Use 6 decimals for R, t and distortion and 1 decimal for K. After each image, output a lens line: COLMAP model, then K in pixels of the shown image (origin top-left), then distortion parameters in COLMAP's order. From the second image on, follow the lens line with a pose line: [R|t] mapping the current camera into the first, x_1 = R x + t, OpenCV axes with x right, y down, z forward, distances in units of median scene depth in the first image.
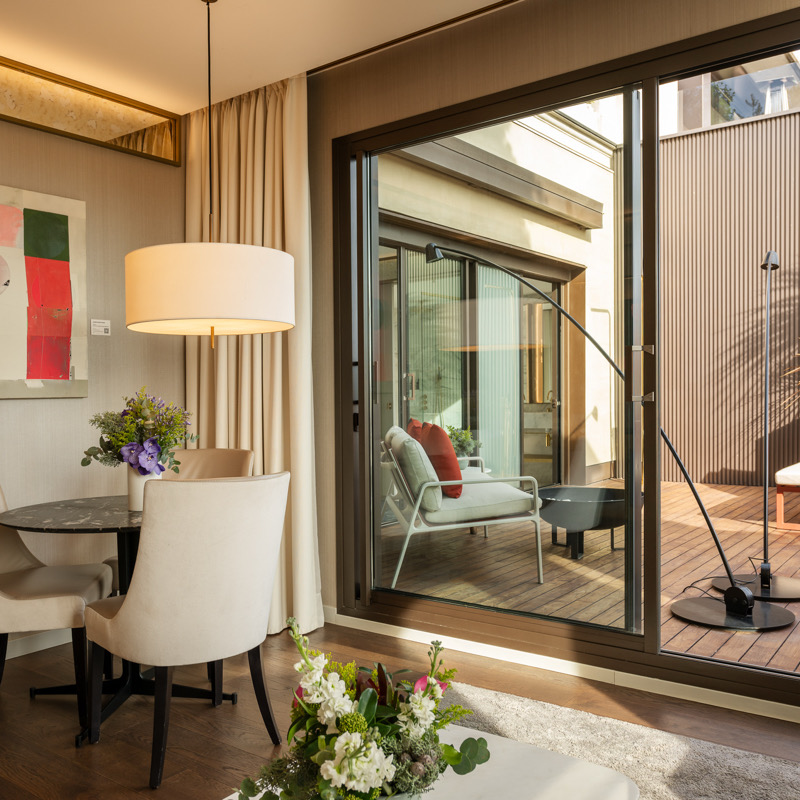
lens RADIAL K [[788.4, 0, 400.0], [0, 788.4, 400.0], [0, 0, 1]] dist [0.012145, 0.005972]
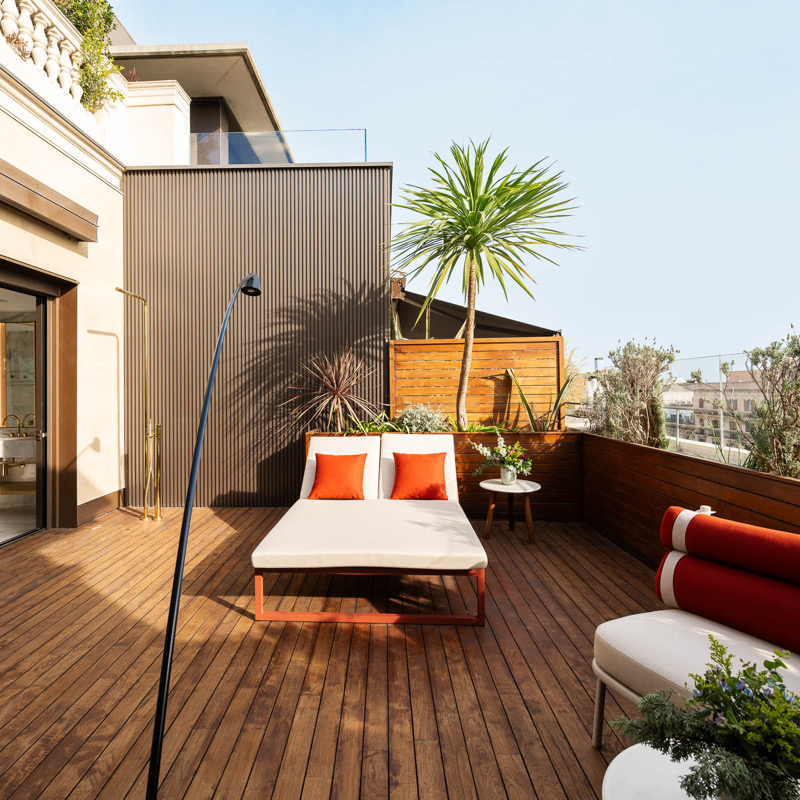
lens RADIAL K [[590.3, 0, 400.0], [0, 590.3, 400.0], [0, 0, 1]] dist [-0.006680, -0.004437]
pose [[0.813942, 0.000623, 0.580946, 0.140645], [0.010558, 0.999818, -0.015865, -0.019469], [-0.580850, 0.019047, 0.813787, 0.236260]]
